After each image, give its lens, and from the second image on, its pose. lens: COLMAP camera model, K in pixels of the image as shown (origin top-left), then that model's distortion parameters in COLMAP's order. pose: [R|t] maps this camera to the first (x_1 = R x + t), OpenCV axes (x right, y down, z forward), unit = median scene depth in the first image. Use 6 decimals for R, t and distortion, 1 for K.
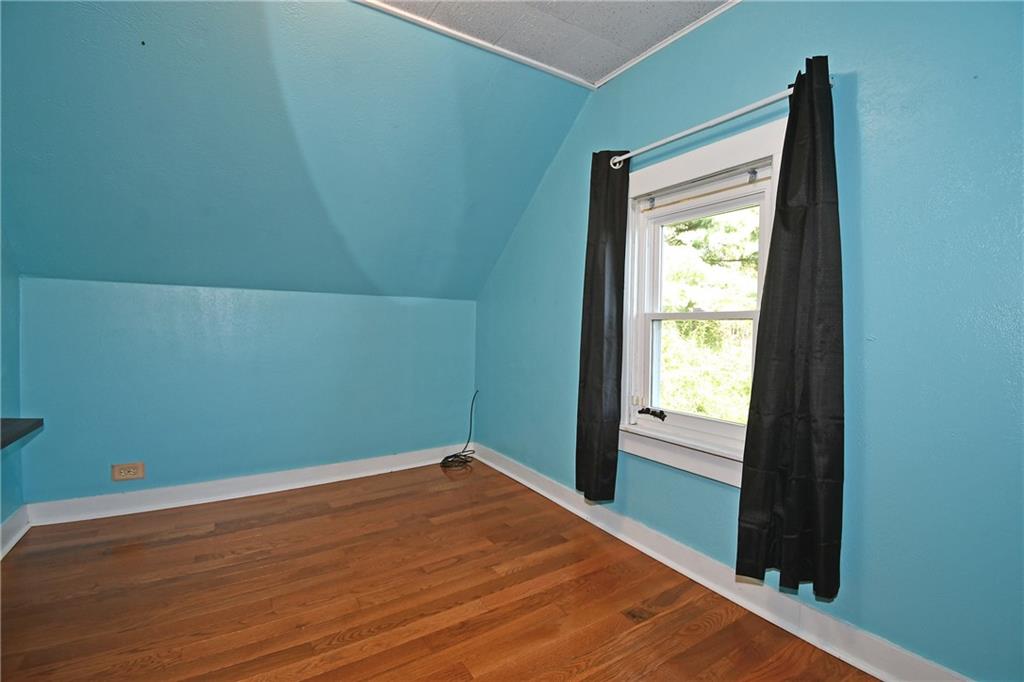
lens RADIAL K [[456.8, 0, 513.1], [0, 456.8, 336.6], [0, 0, 1]] dist [-0.005195, -0.004072]
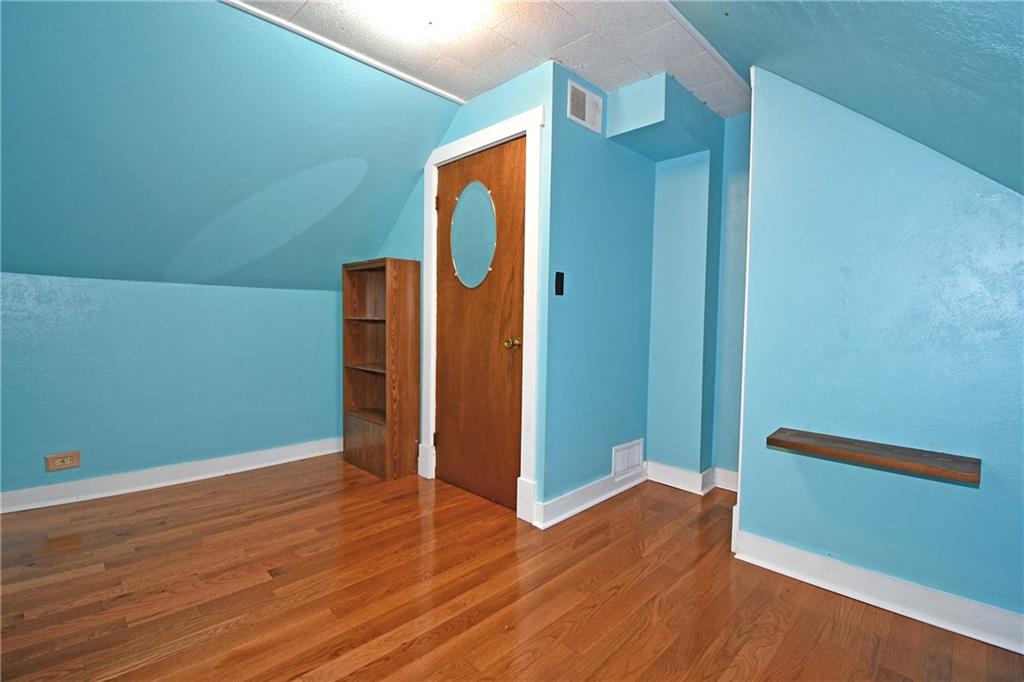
lens RADIAL K [[456.8, 0, 511.1], [0, 456.8, 341.6], [0, 0, 1]] dist [-0.005195, -0.004072]
pose [[-0.975179, -0.022849, -0.220235, -0.239787], [-0.037108, 0.997458, 0.060828, -0.043338], [0.218285, 0.067491, -0.973548, 1.949562]]
